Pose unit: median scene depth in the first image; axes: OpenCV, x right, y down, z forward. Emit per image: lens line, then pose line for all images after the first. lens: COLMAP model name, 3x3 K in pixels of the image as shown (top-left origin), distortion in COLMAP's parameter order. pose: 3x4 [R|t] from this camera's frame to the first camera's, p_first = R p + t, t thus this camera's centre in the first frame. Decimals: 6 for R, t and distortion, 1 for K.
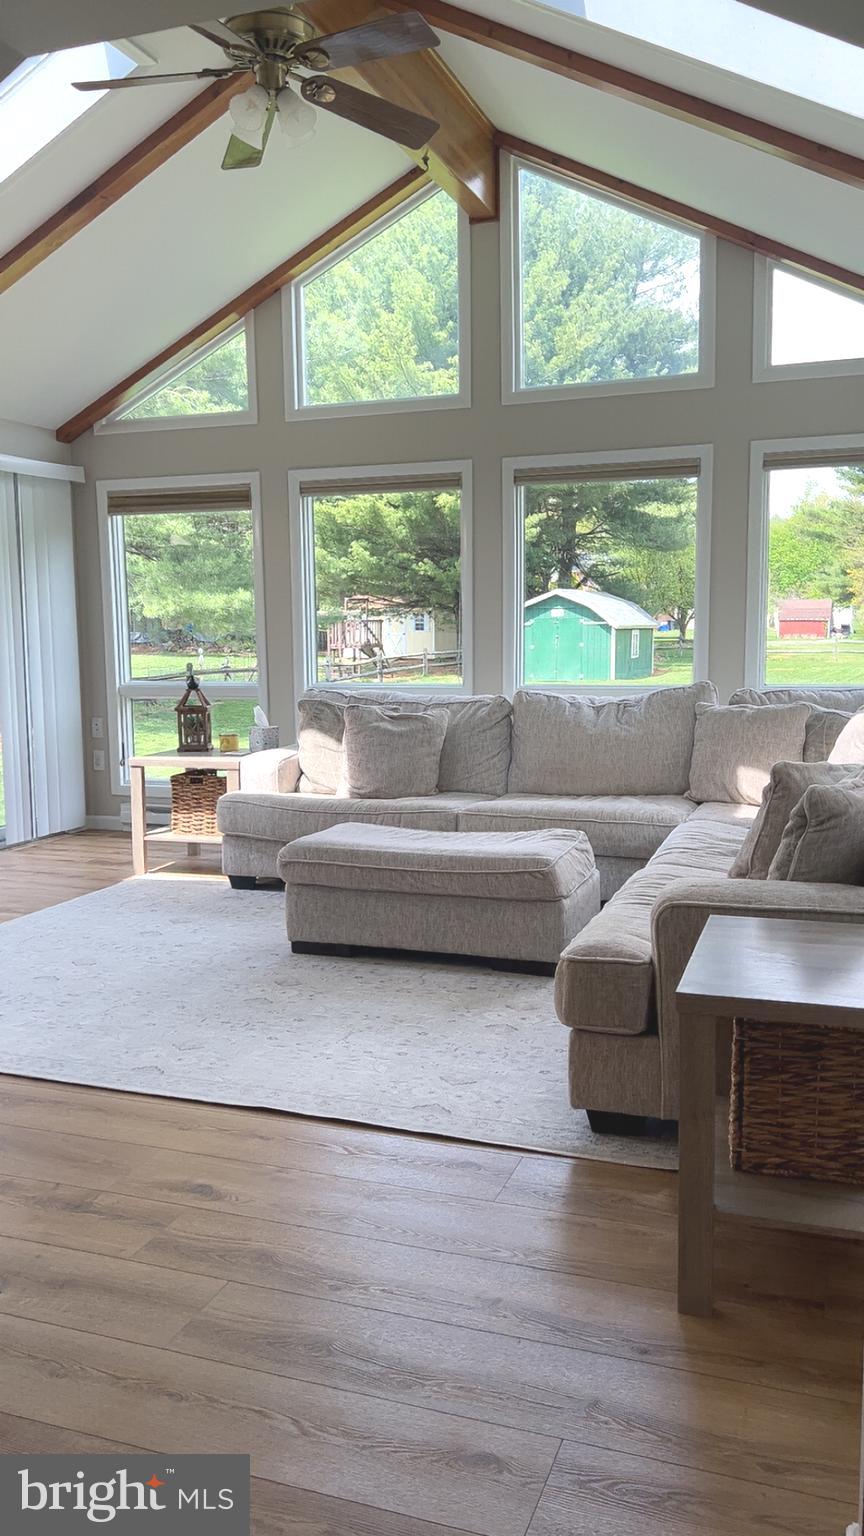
lens RADIAL K [[1204.7, 0, 442.6], [0, 1204.7, 760.3], [0, 0, 1]] dist [0.032792, -0.019936]
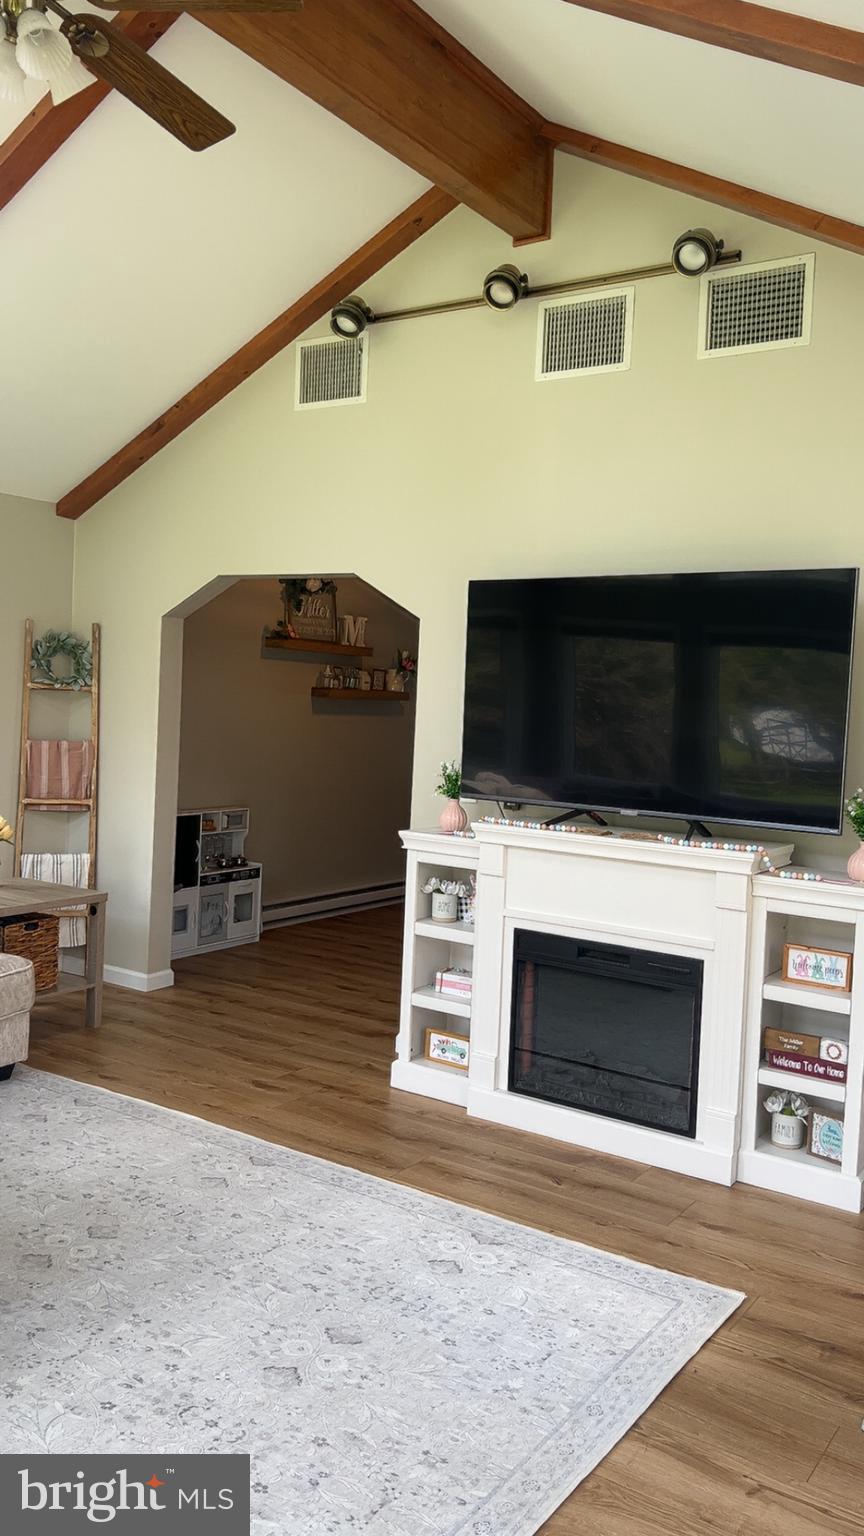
lens RADIAL K [[1204.7, 0, 431.4], [0, 1204.7, 768.0], [0, 0, 1]] dist [0.032792, -0.019936]
pose [[-0.968105, -0.049230, 0.245661, -0.326346], [-0.008422, 0.986346, 0.164470, -0.147214], [-0.250404, 0.157155, -0.955301, 0.984102]]
